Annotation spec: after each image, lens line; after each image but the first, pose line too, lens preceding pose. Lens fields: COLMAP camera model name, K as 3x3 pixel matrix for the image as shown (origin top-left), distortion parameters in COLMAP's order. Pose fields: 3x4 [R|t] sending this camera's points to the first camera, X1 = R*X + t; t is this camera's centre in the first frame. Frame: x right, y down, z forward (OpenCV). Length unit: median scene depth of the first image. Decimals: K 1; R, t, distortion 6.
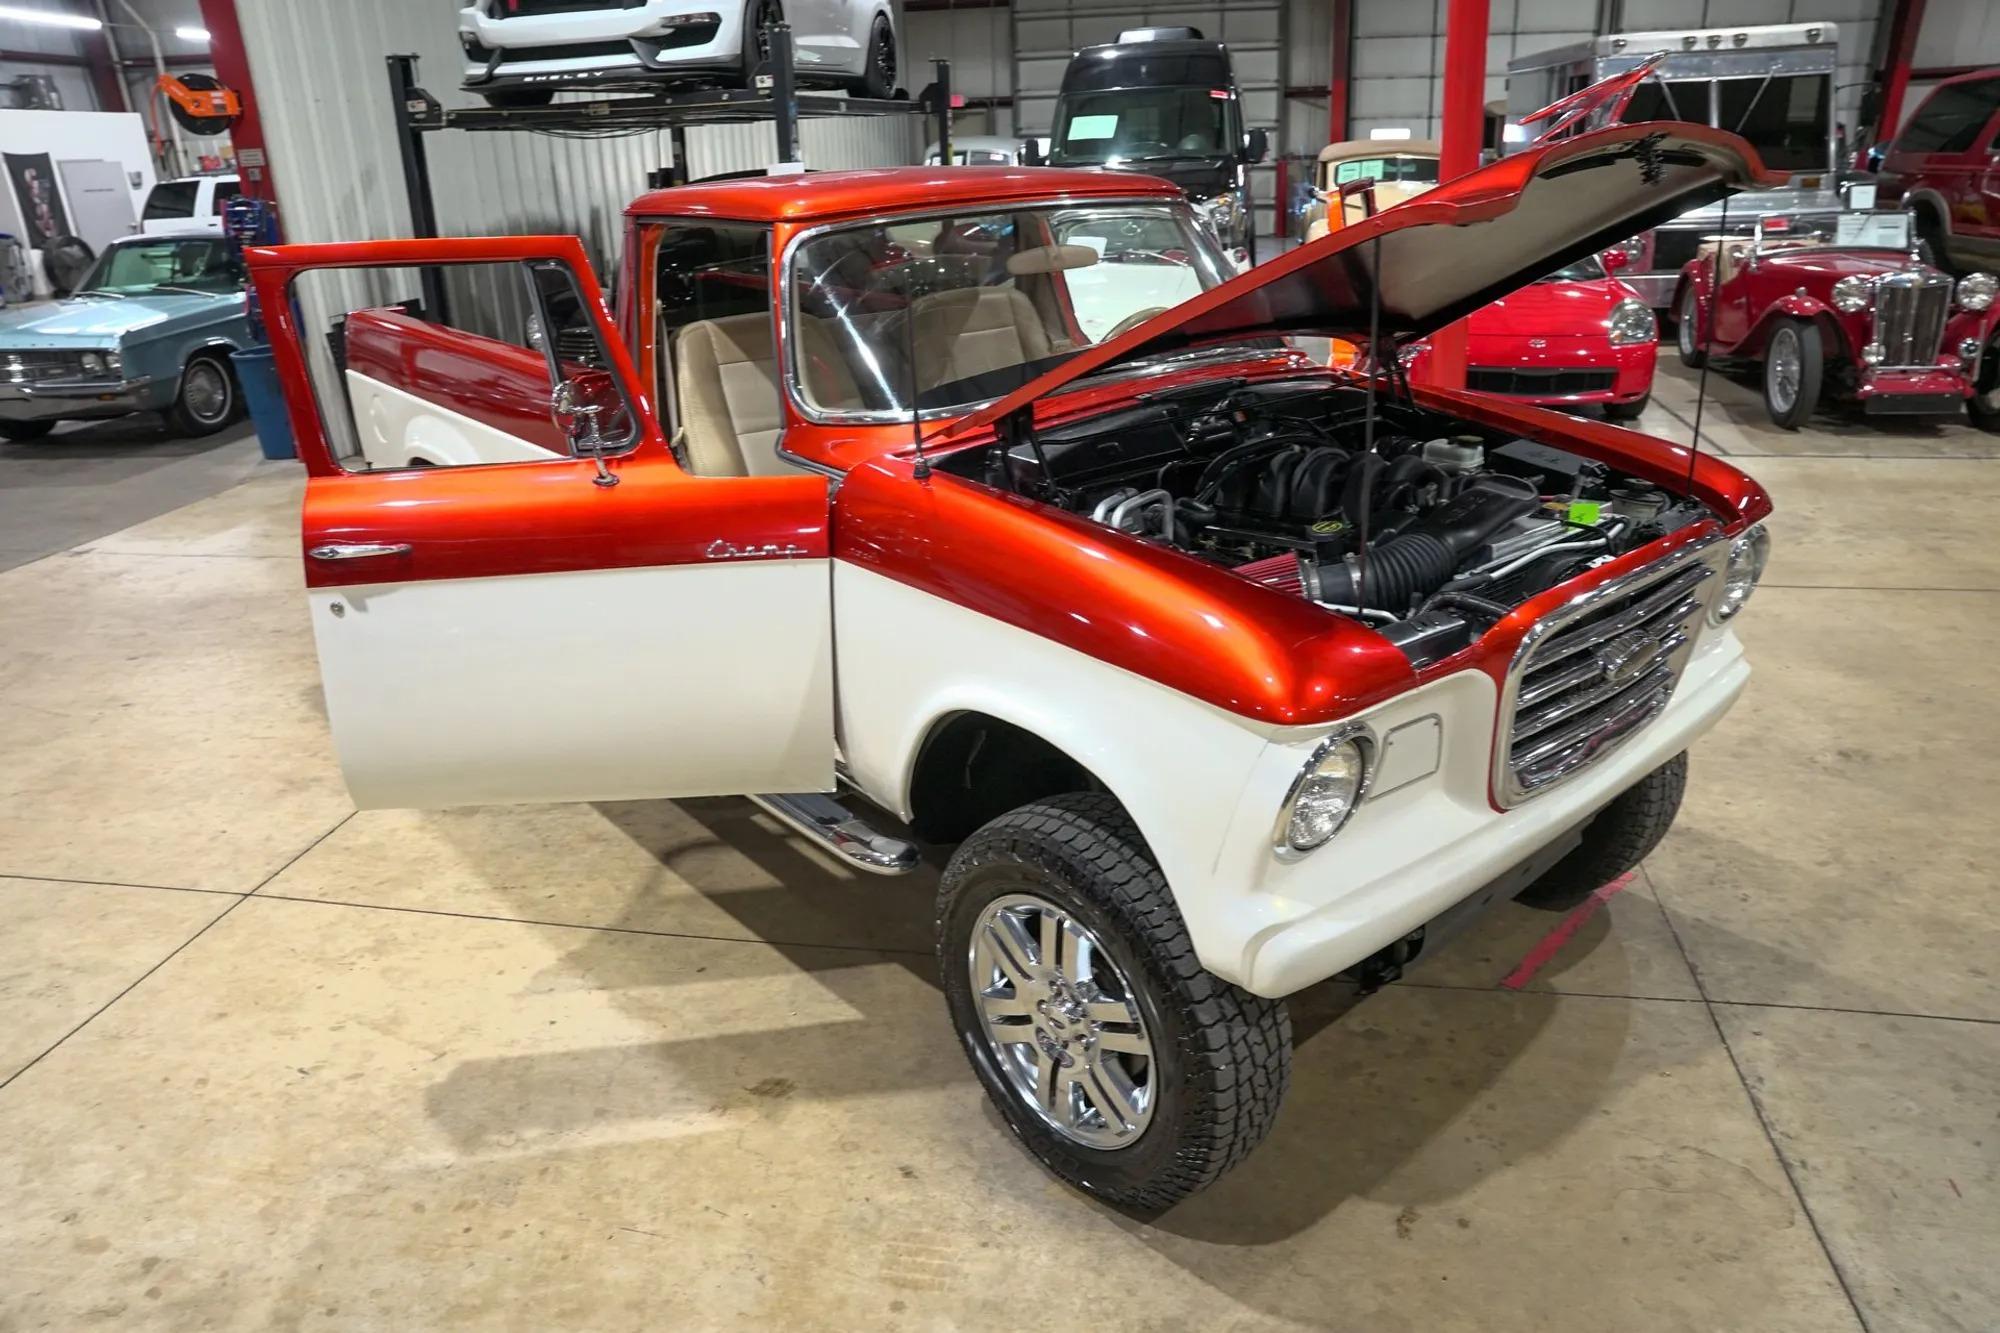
lens RADIAL K [[1371.7, 0, 1006.2], [0, 1371.7, 663.9], [0, 0, 1]] dist [-0.145824, 0.116207]
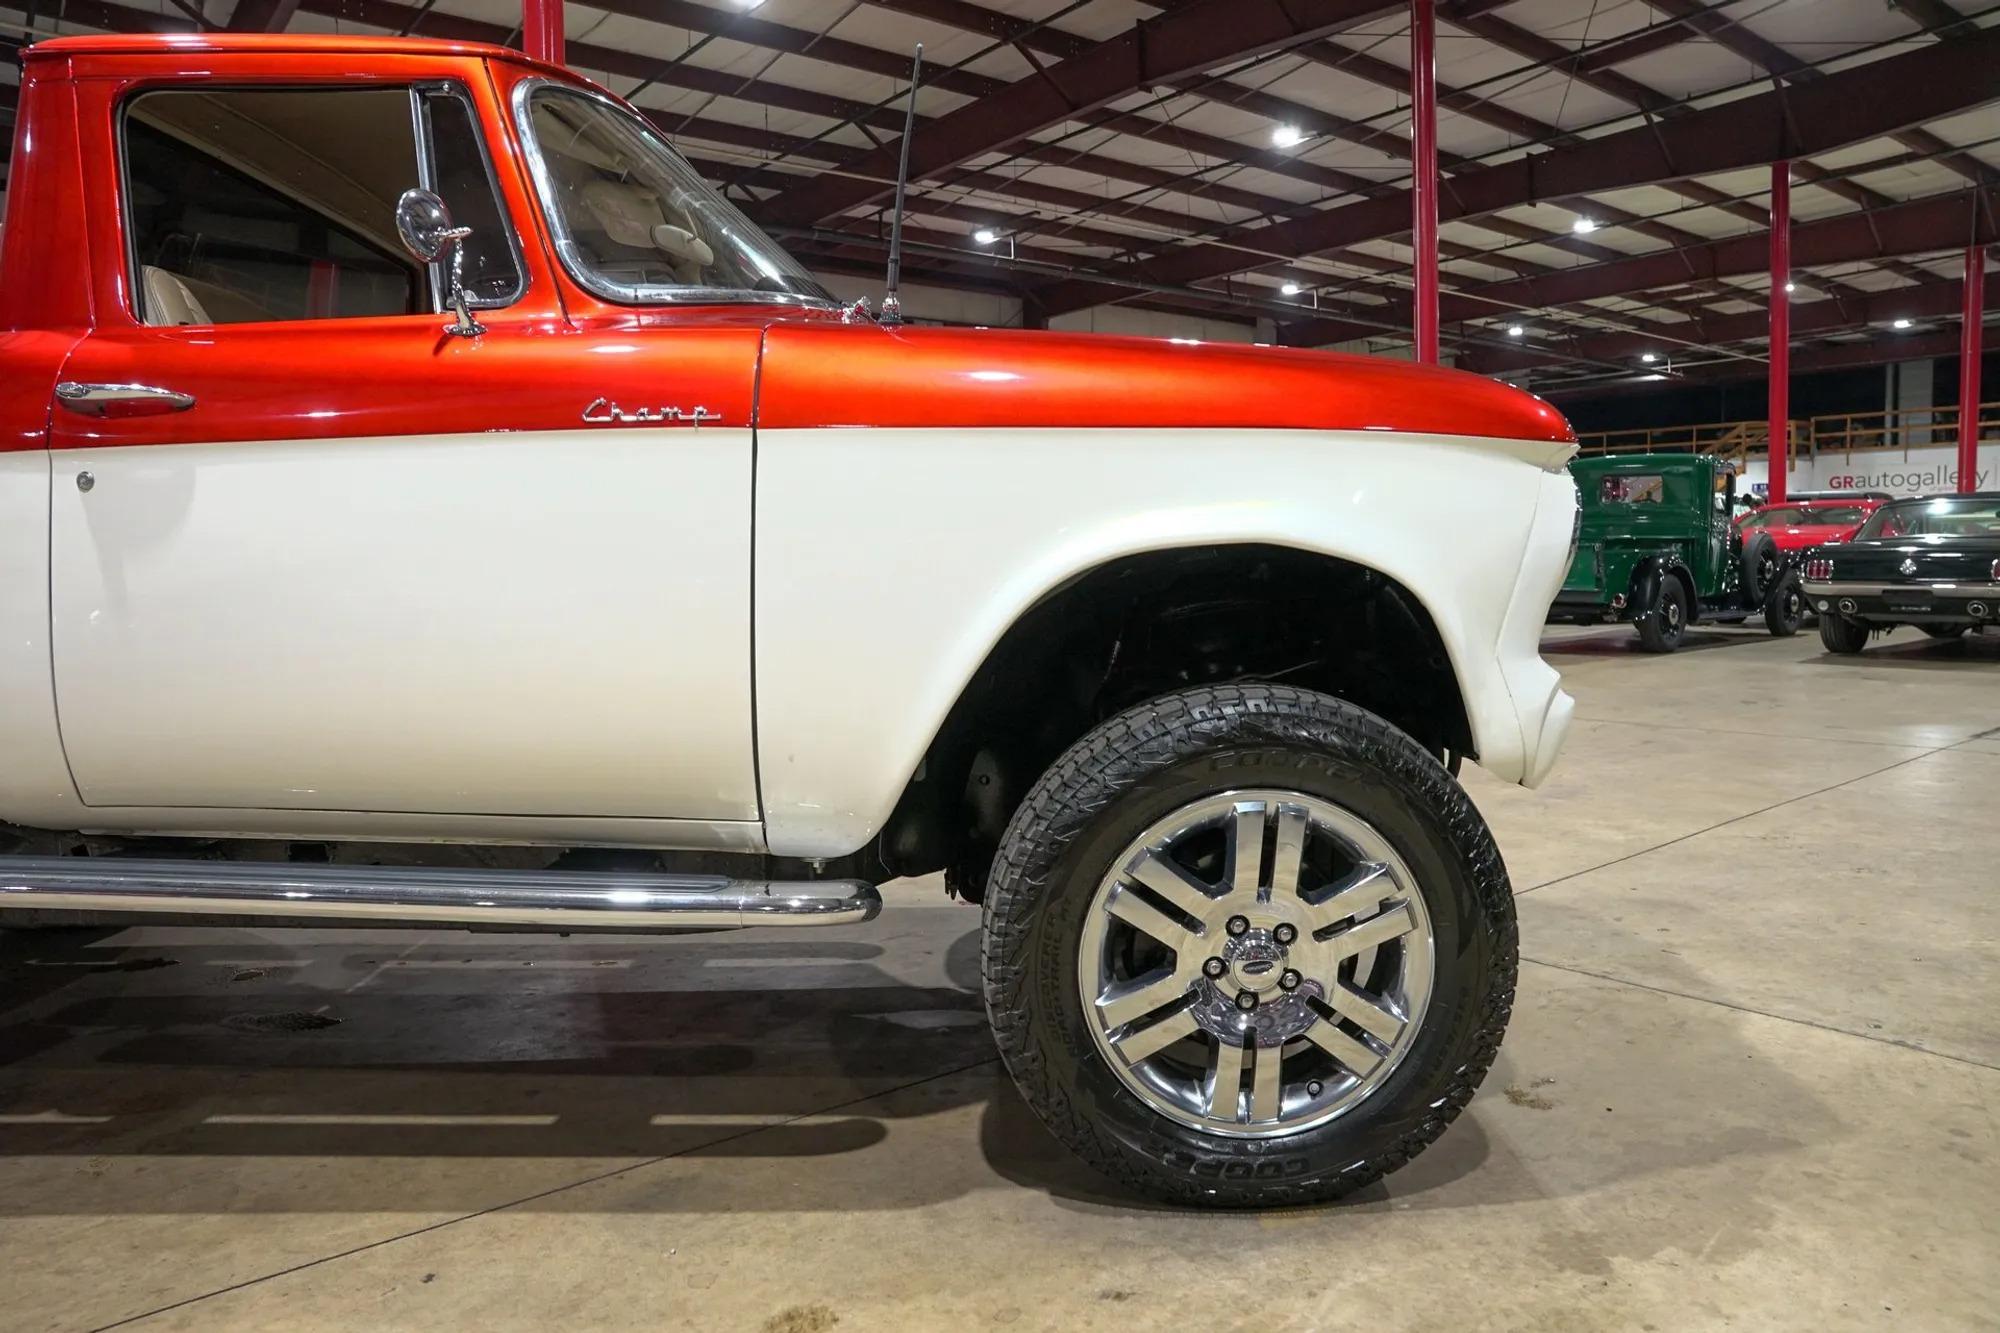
lens RADIAL K [[1354.2, 0, 1000.0], [0, 1354.2, 666.5], [0, 0, 1]] dist [-0.045703, -0.001179]
pose [[0.643242, -0.034464, 0.764887, -0.471176], [0.269874, 0.945080, -0.184370, 0.150779], [-0.716525, 0.325018, 0.617216, 0.420274]]
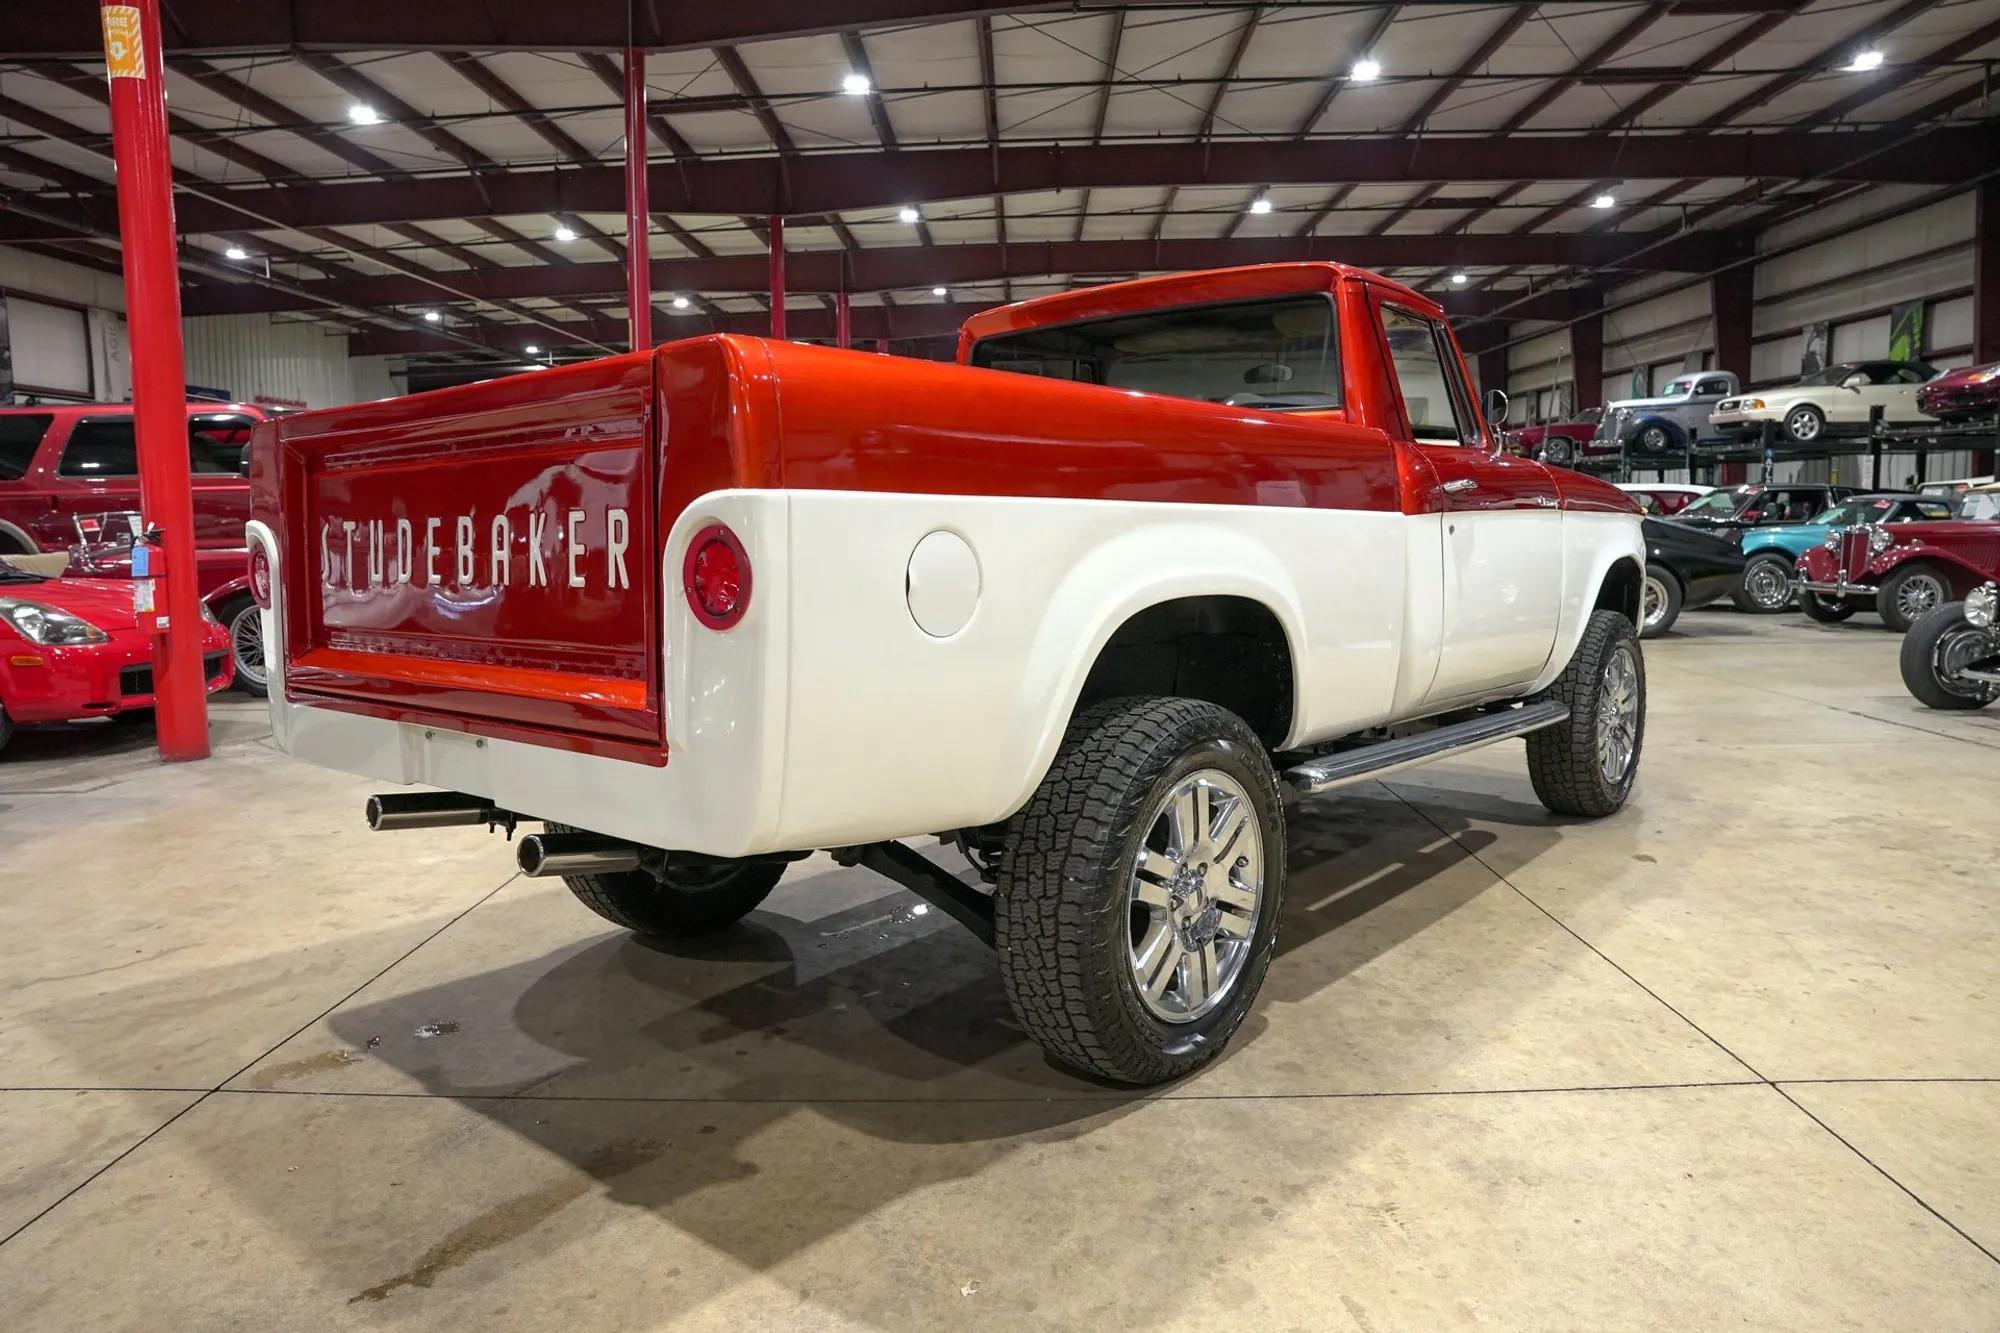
lens RADIAL K [[1371.7, 0, 1006.2], [0, 1371.7, 663.9], [0, 0, 1]] dist [-0.145824, 0.116207]
pose [[-0.164455, -0.070496, 0.983862, -1.292215], [0.380152, 0.915860, 0.129167, -0.299950], [-0.910186, 0.395260, -0.123819, 1.498736]]
